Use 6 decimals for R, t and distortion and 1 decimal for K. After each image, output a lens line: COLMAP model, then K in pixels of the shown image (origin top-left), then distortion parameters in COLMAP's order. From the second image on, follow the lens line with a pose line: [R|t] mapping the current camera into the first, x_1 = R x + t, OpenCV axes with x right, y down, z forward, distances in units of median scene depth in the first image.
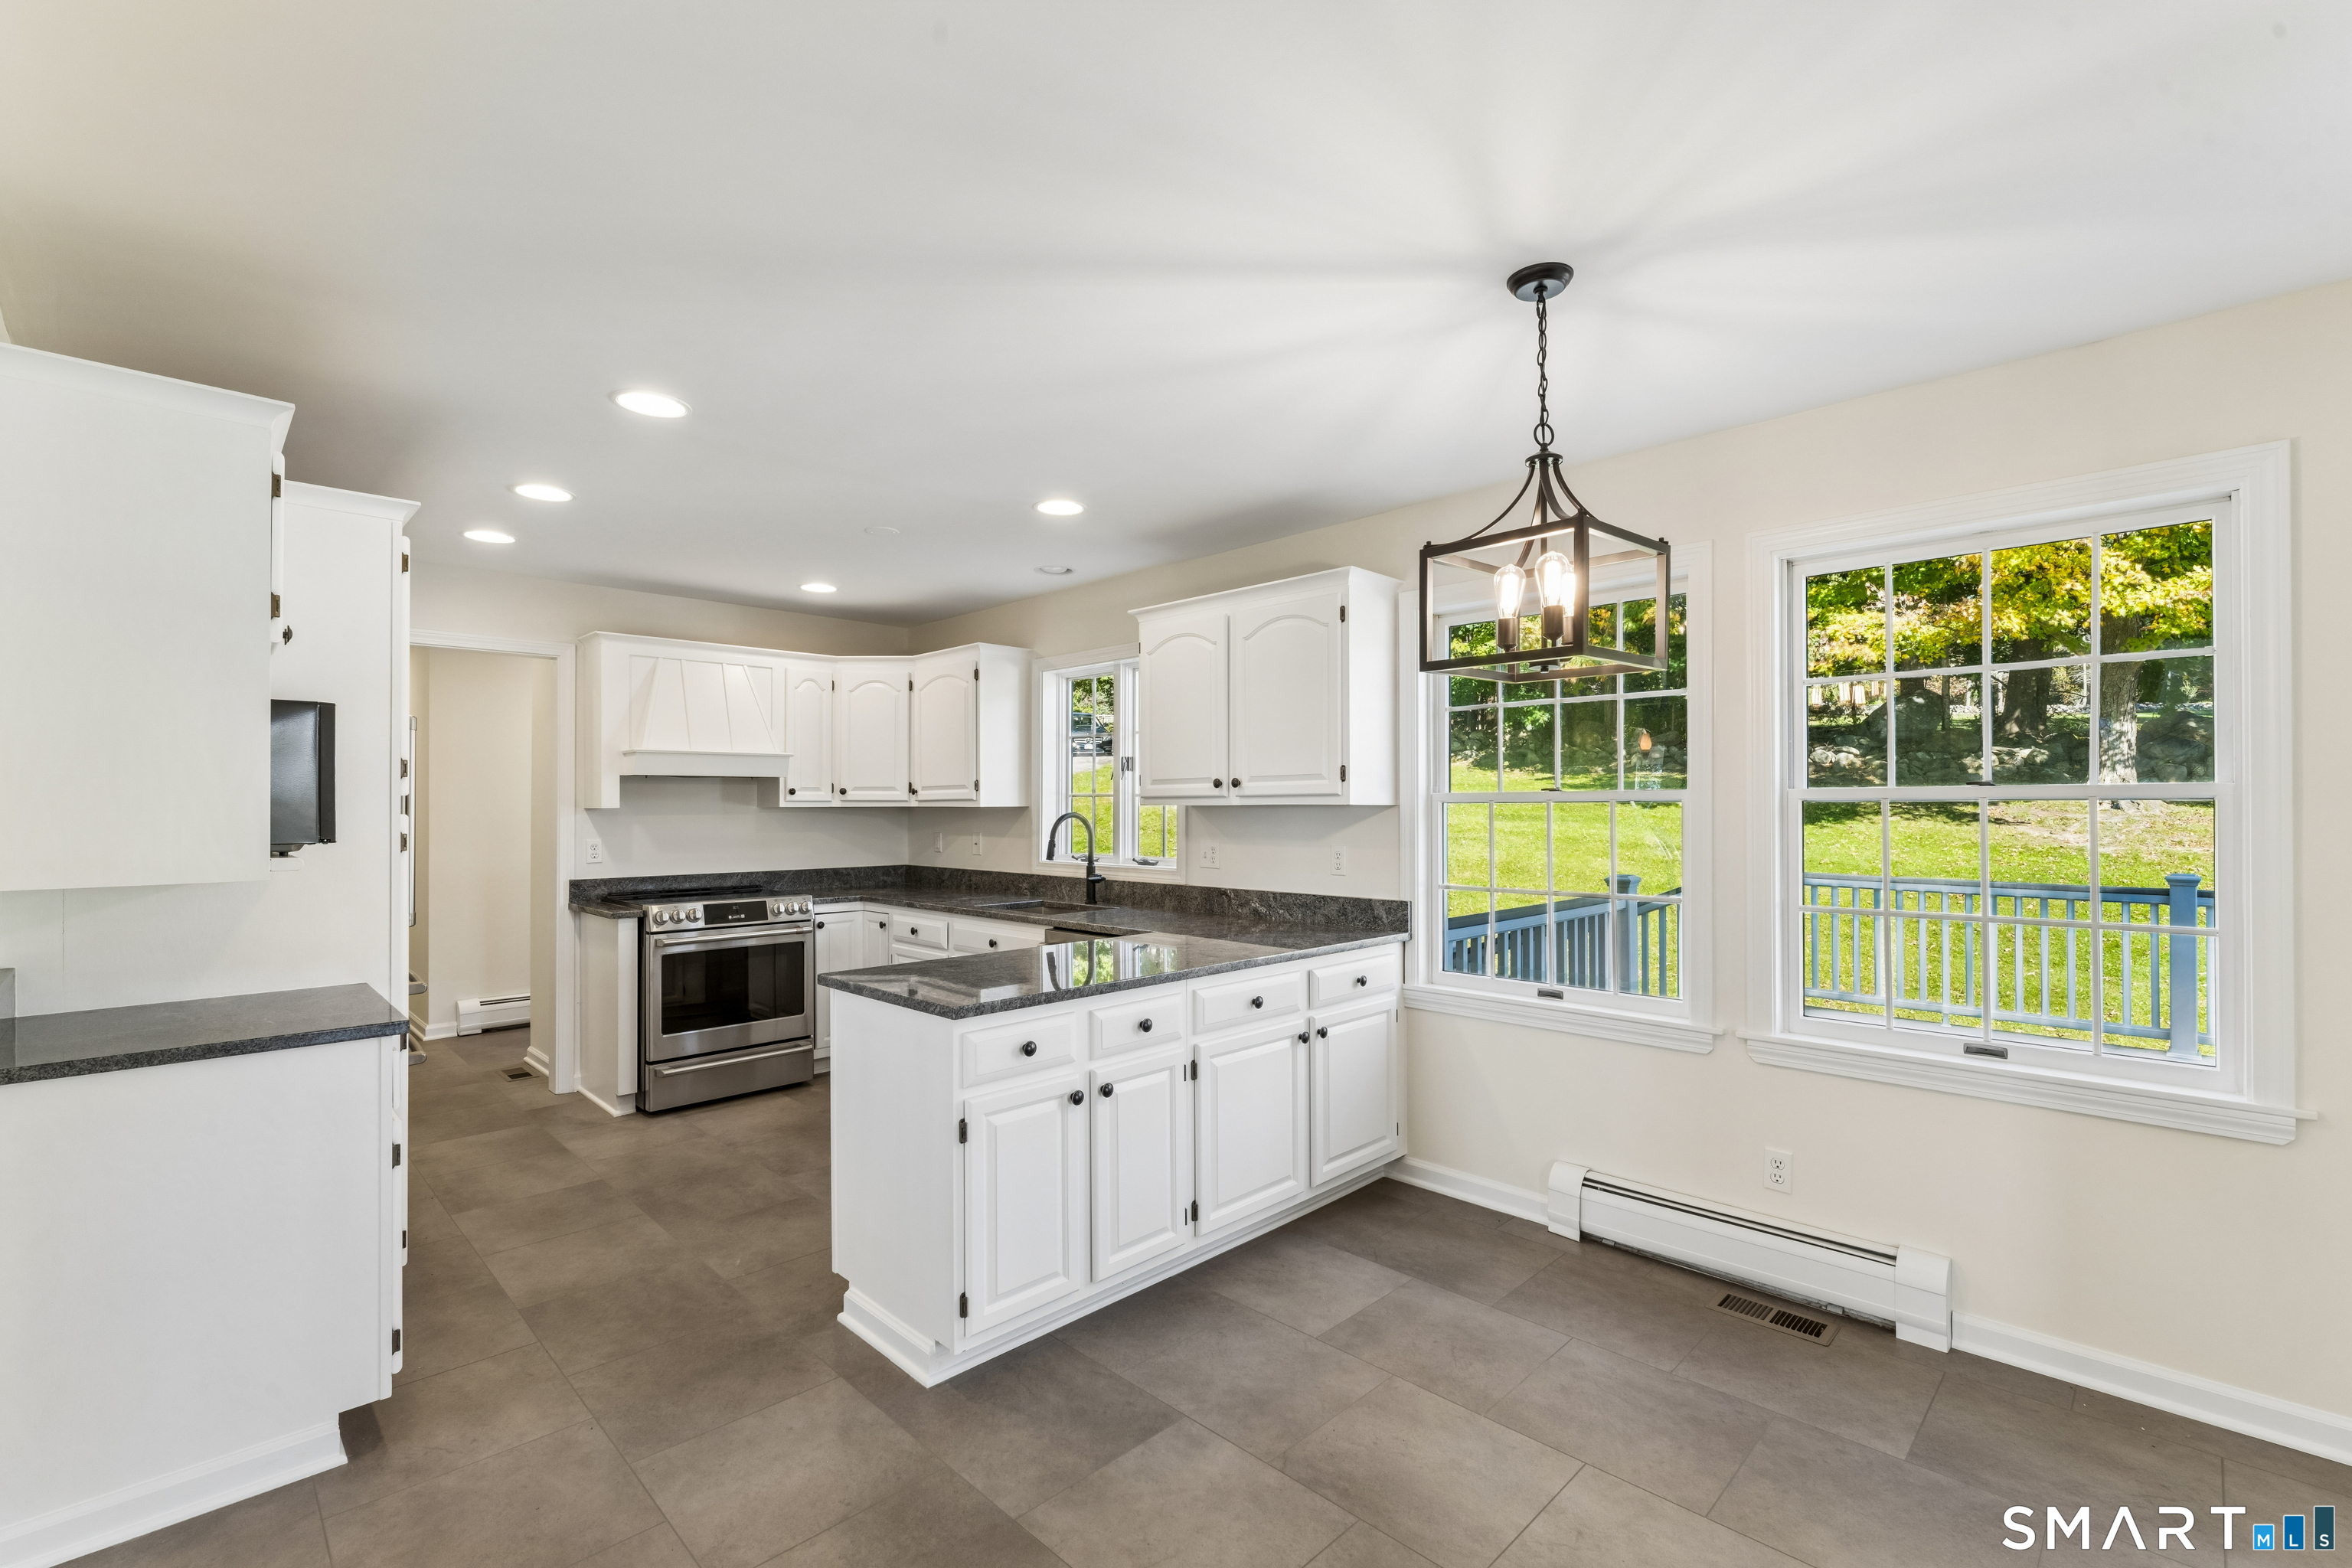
lens RADIAL K [[1030.9, 0, 1192.8], [0, 1030.9, 791.6], [0, 0, 1]] dist [0.001062, -0.000026]
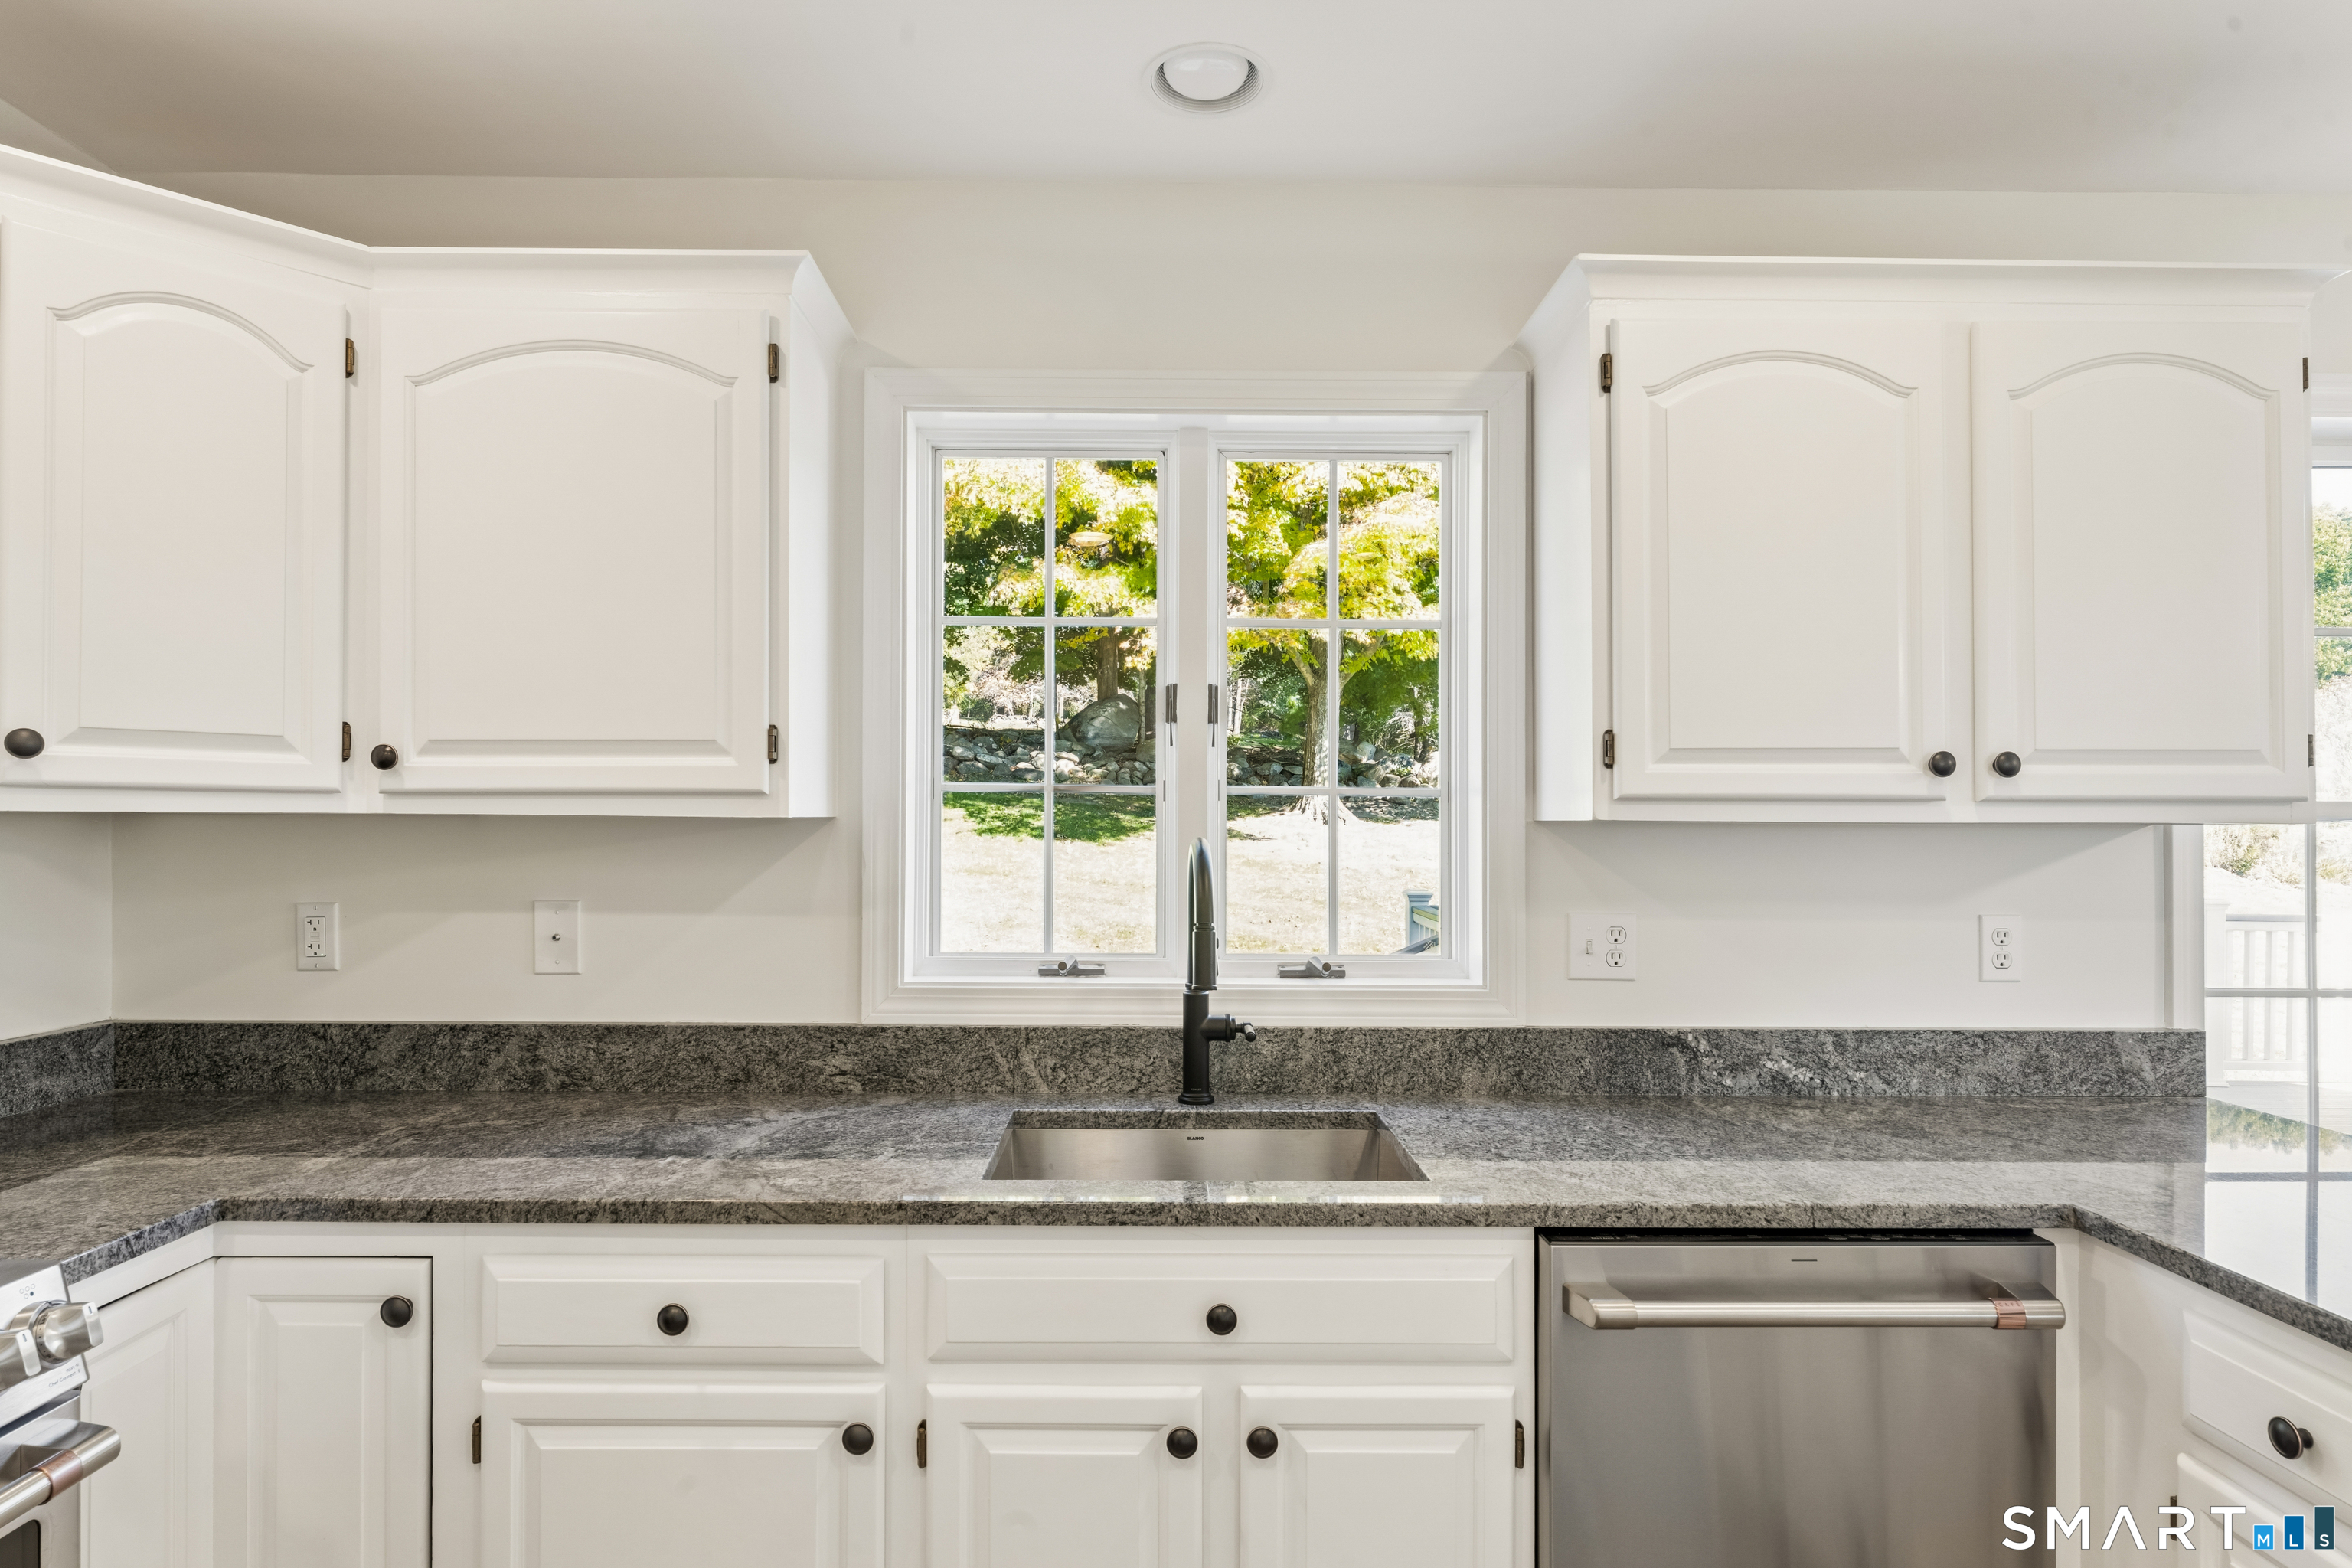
lens RADIAL K [[1334.4, 0, 1174.0], [0, 1334.4, 799.2], [0, 0, 1]] dist [0.003795, -0.000886]
pose [[0.705133, 0.010111, 0.709003, -0.421007], [-0.017884, 0.999834, 0.003529, 0.006378], [-0.708850, -0.015168, 0.705197, 0.696261]]
